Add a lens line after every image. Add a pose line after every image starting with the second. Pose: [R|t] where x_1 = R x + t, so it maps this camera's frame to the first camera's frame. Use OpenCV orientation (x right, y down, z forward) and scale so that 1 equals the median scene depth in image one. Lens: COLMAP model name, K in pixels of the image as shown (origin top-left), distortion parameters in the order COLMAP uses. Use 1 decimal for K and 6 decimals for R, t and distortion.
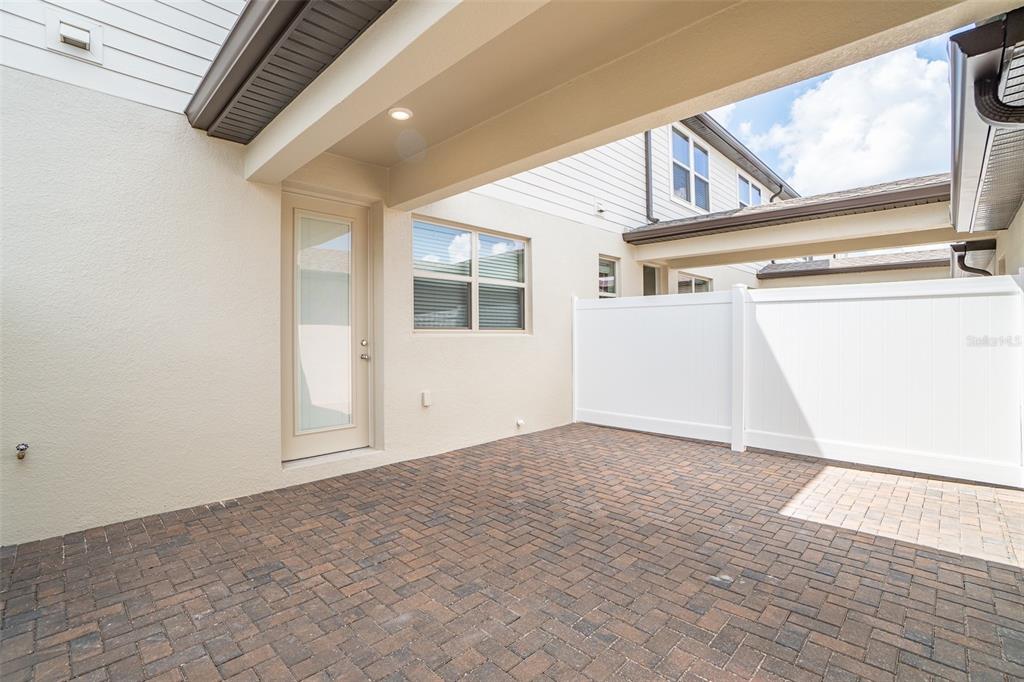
lens RADIAL K [[451.8, 0, 511.1], [0, 451.8, 336.3], [0, 0, 1]] dist [-0.000824, 0.000175]
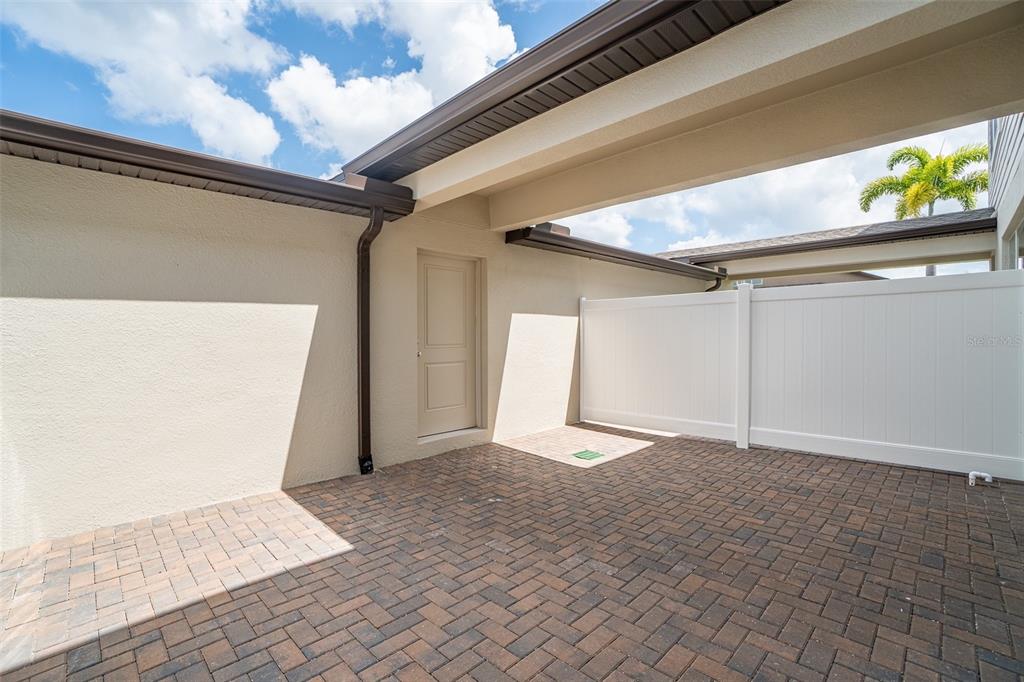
lens RADIAL K [[451.8, 0, 513.0], [0, 451.8, 338.1], [0, 0, 1]] dist [-0.000824, 0.000175]
pose [[-0.999923, 0.005282, 0.011232, 0.313476], [0.005416, 0.999915, 0.011888, -0.007700], [-0.011168, 0.011948, -0.999866, 1.995634]]
